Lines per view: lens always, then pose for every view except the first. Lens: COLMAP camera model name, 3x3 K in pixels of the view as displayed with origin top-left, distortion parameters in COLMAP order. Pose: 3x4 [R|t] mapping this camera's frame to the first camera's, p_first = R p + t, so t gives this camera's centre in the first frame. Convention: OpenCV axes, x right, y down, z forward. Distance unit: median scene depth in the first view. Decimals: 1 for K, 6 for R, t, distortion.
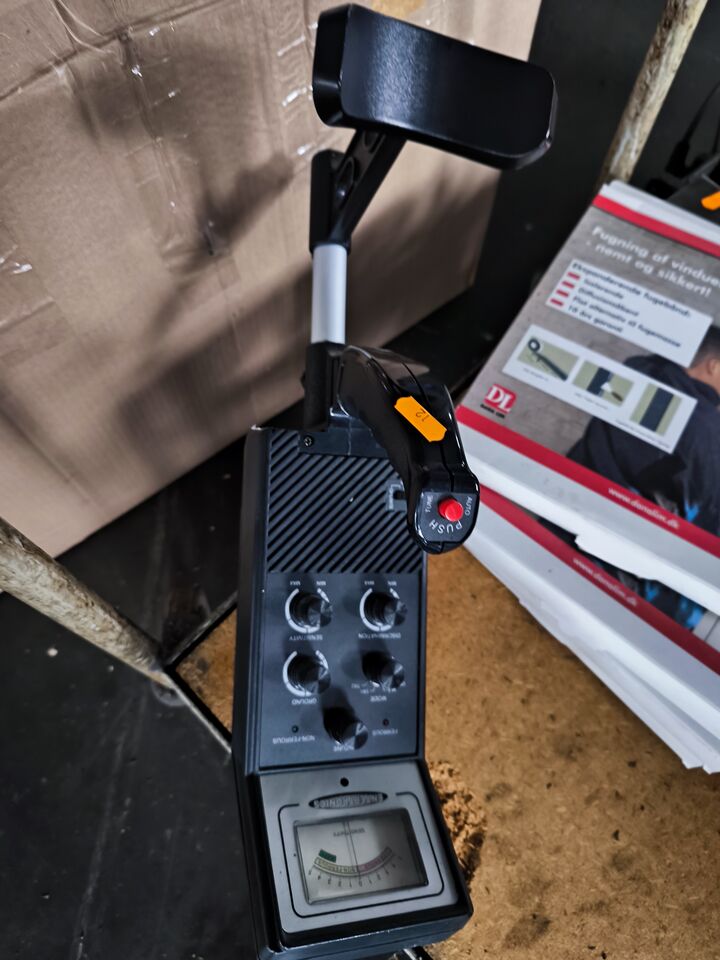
lens RADIAL K [[694.0, 0, 358.8], [0, 694.0, 437.1], [0, 0, 1]] dist [0.006584, -0.012198]
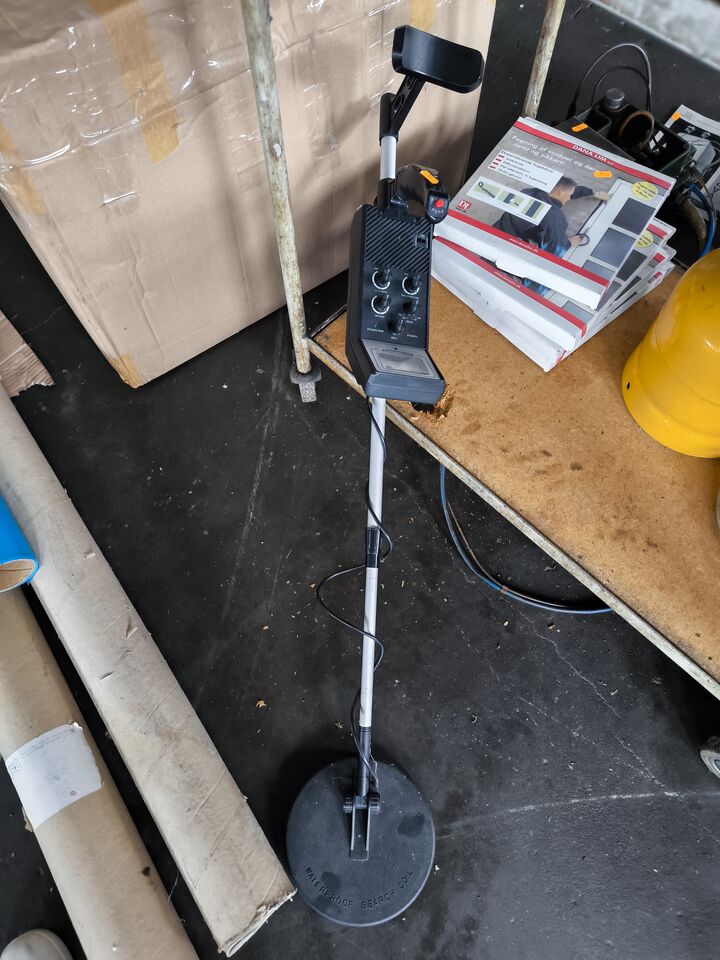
lens RADIAL K [[675.4, 0, 360.0], [0, 675.4, 480.0], [0, 0, 1]] dist [0.005061, -0.001252]
pose [[0.999873, 0.012140, -0.010290, -0.100051], [-0.011897, 0.999657, 0.023331, 0.779843], [0.010570, -0.023205, 0.999675, -1.199911]]
